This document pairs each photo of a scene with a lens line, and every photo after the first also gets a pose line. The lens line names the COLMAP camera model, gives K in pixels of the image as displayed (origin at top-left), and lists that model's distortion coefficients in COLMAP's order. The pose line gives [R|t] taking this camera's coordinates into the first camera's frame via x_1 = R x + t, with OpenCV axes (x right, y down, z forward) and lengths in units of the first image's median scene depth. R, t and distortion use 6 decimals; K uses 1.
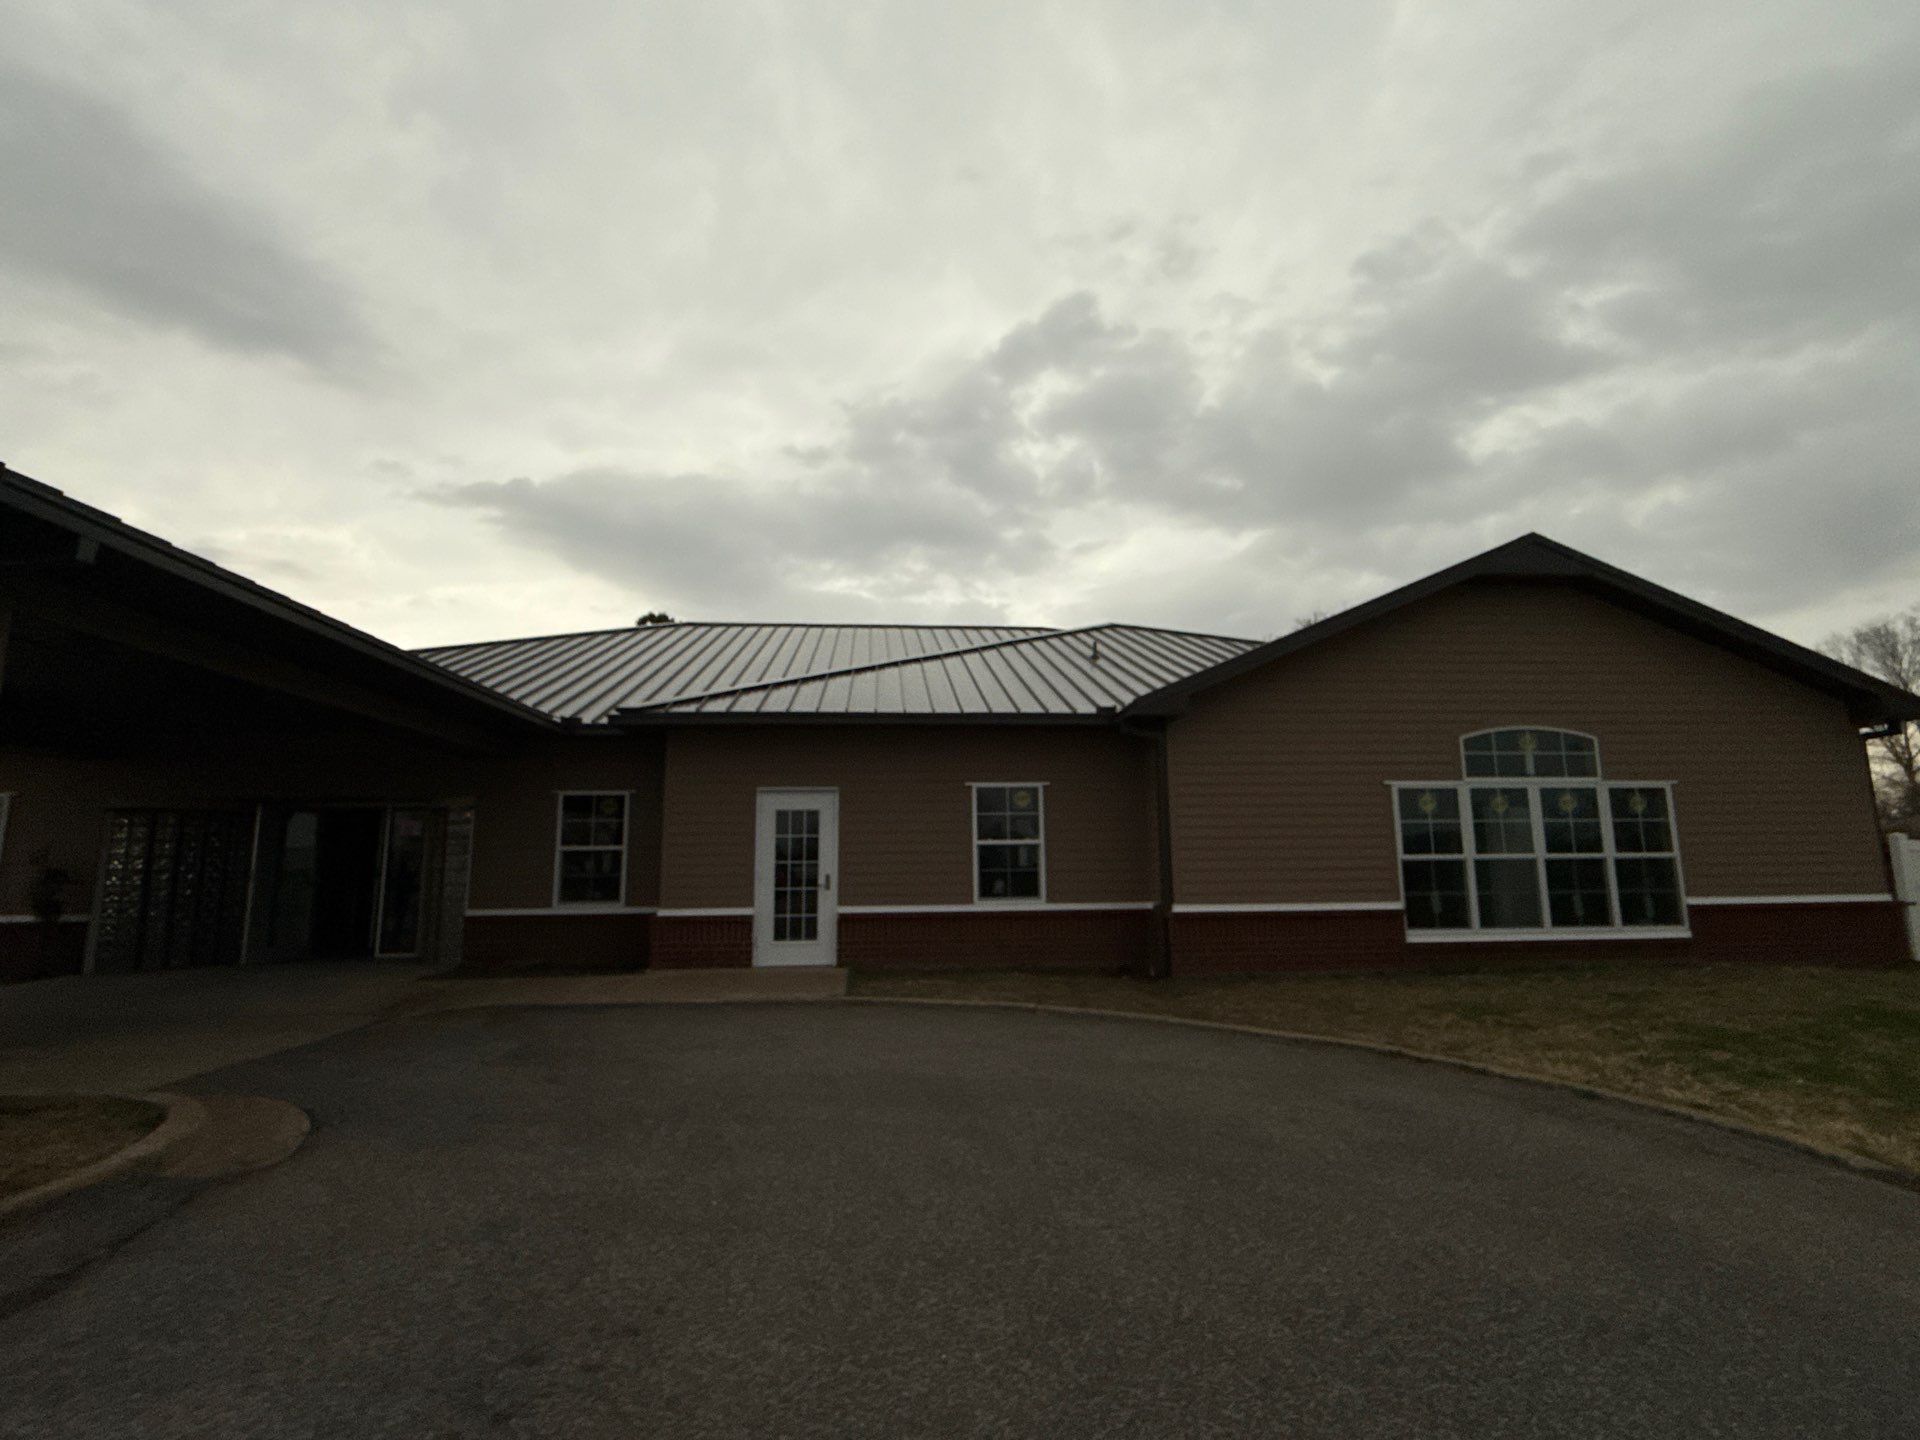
lens RADIAL K [[870.6, 0, 950.4], [0, 870.6, 709.5], [0, 0, 1]] dist [0.001342, -0.002370]
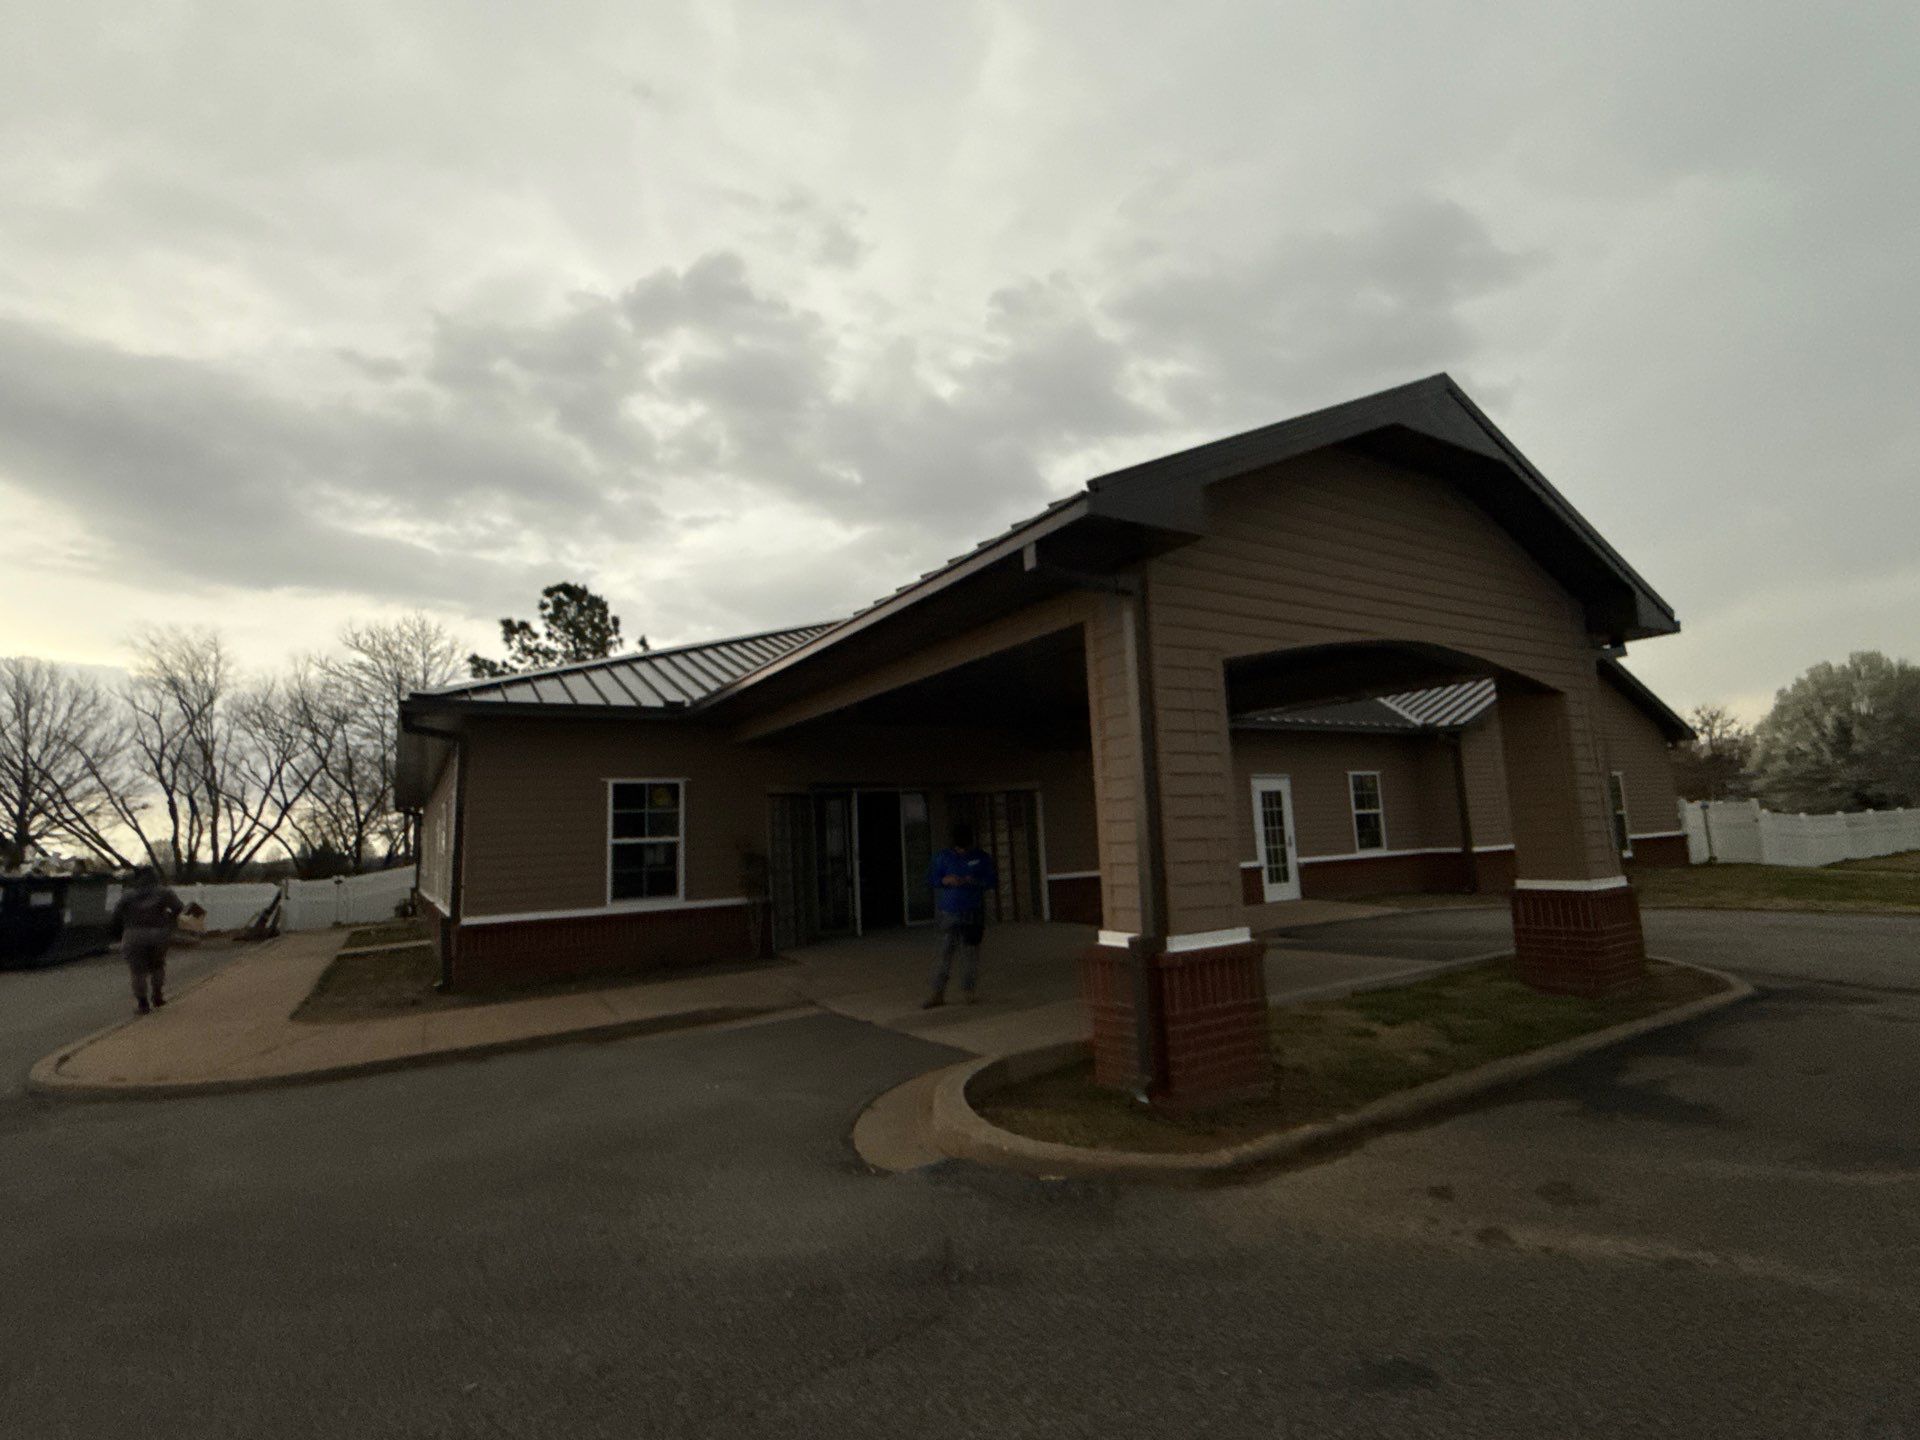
lens RADIAL K [[917.4, 0, 960.1], [0, 917.4, 715.6], [0, 0, 1]] dist [-0.003998, 0.001080]
pose [[0.889851, 0.033483, 0.455022, -1.278070], [-0.042024, 0.999079, 0.008665, 0.003976], [-0.454313, -0.026832, 0.890438, -0.073555]]
